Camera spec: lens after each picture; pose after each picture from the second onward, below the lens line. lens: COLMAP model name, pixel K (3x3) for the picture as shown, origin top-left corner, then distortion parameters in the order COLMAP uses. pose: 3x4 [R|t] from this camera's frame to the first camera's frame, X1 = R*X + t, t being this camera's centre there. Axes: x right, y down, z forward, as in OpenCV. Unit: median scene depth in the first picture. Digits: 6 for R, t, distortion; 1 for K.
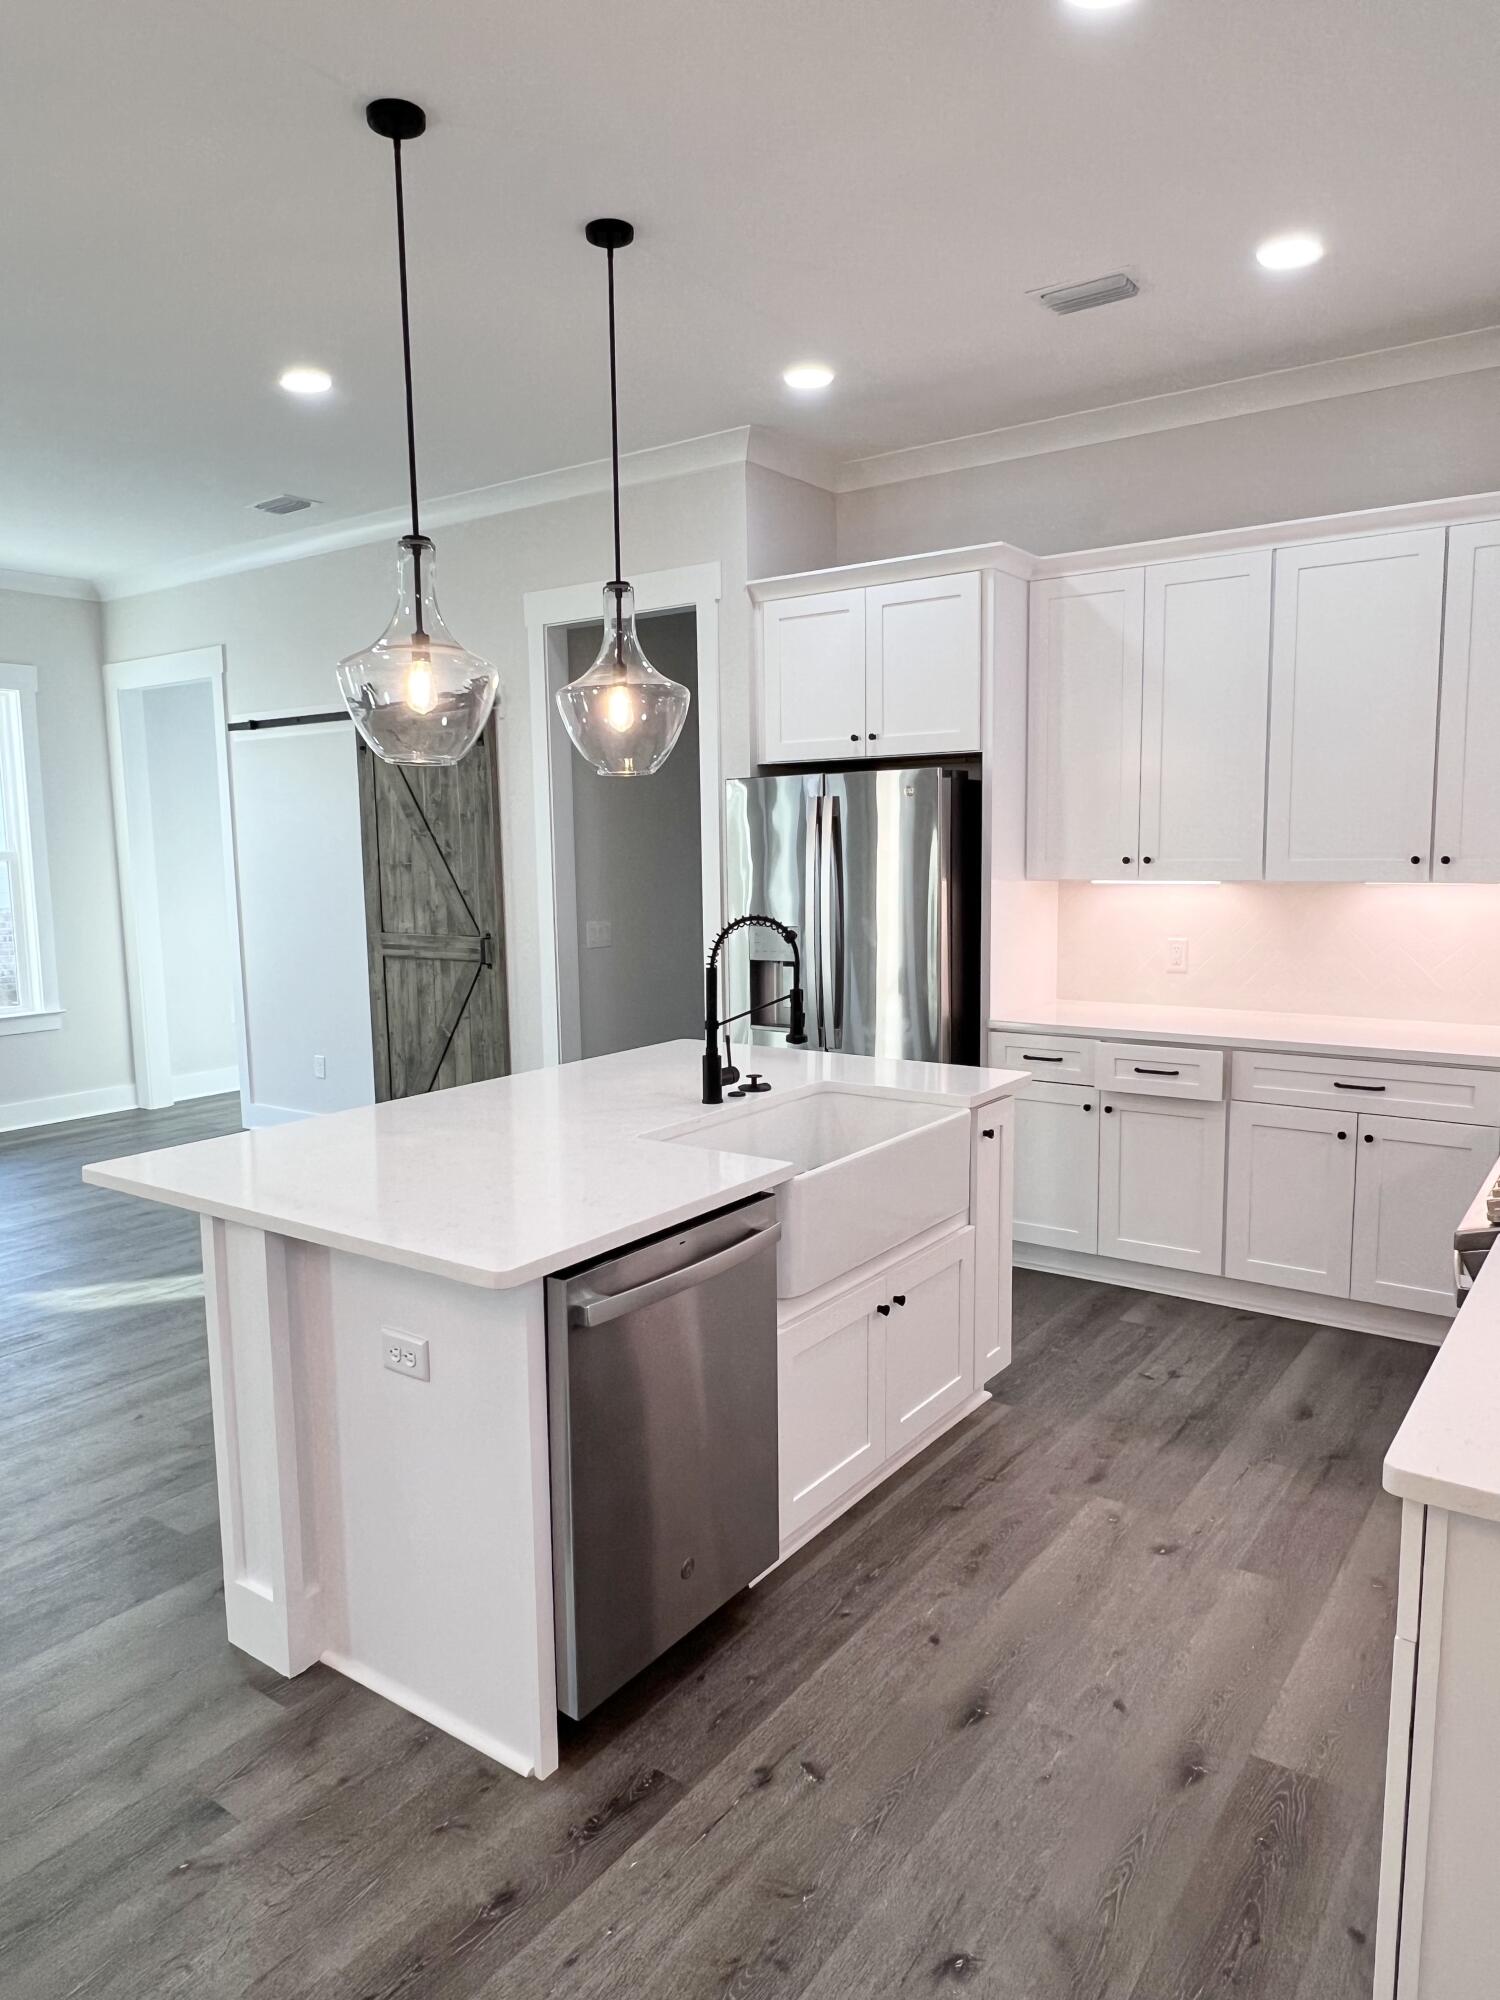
lens RADIAL K [[1324.5, 0, 747.7], [0, 1324.5, 1006.9], [0, 0, 1]] dist [0.002626, -0.002881]
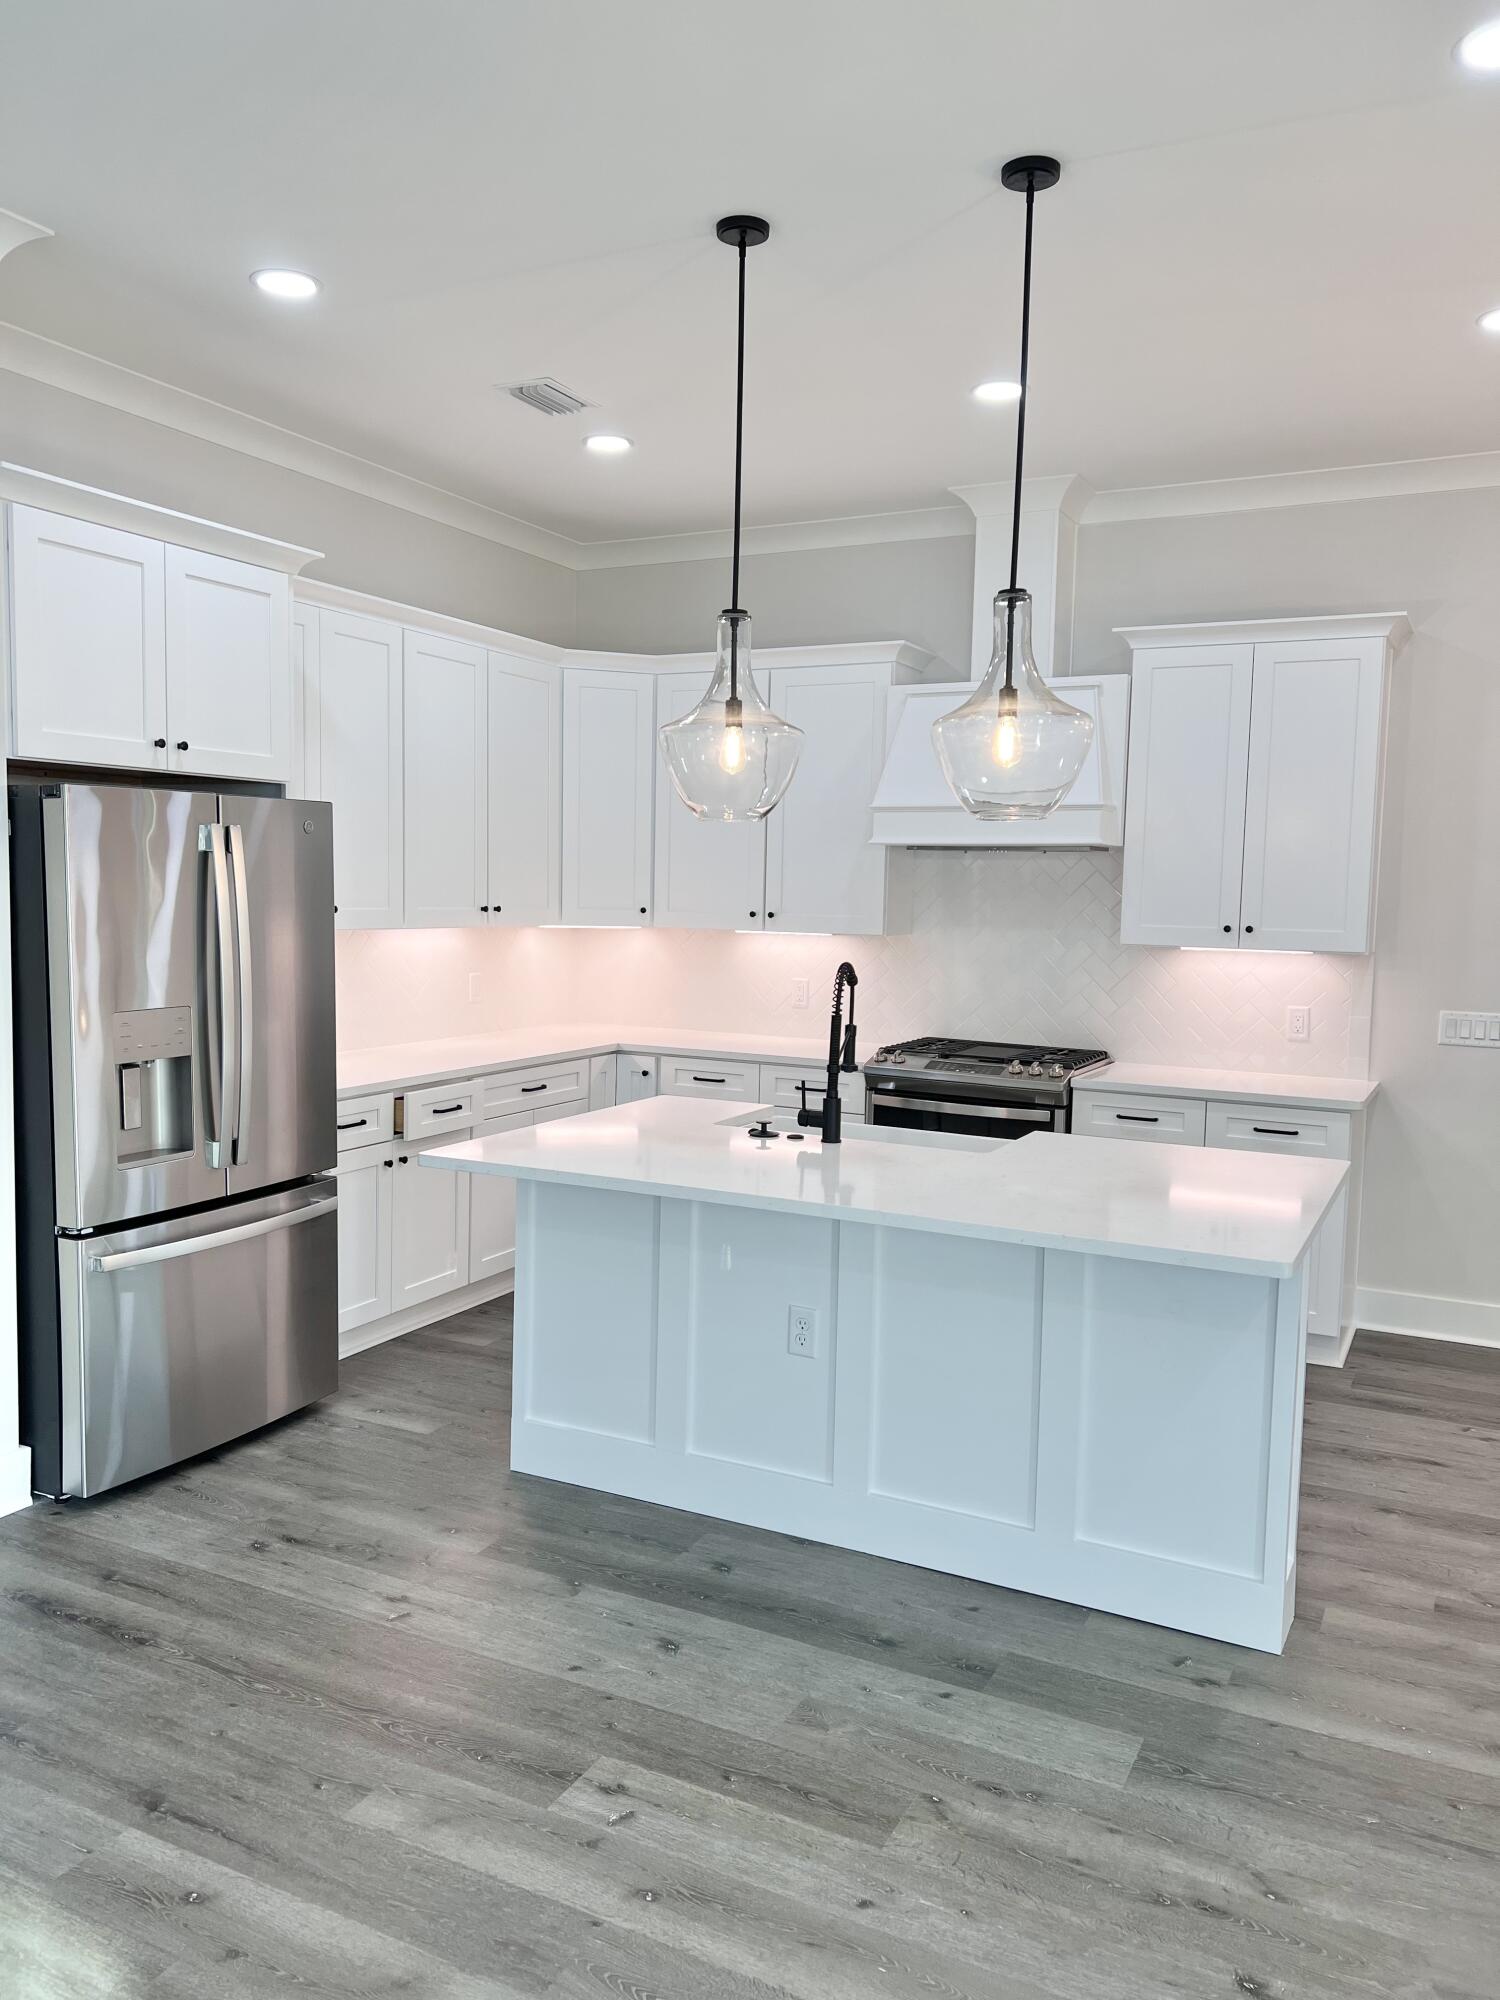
lens RADIAL K [[1495.8, 0, 735.1], [0, 1495.8, 1015.1], [0, 0, 1]] dist [0.066536, -0.072019]
pose [[-0.146144, -0.076257, 0.986320, -1.016512], [0.106773, 0.989984, 0.092361, -0.126072], [-0.983484, 0.118810, -0.136538, 1.051281]]
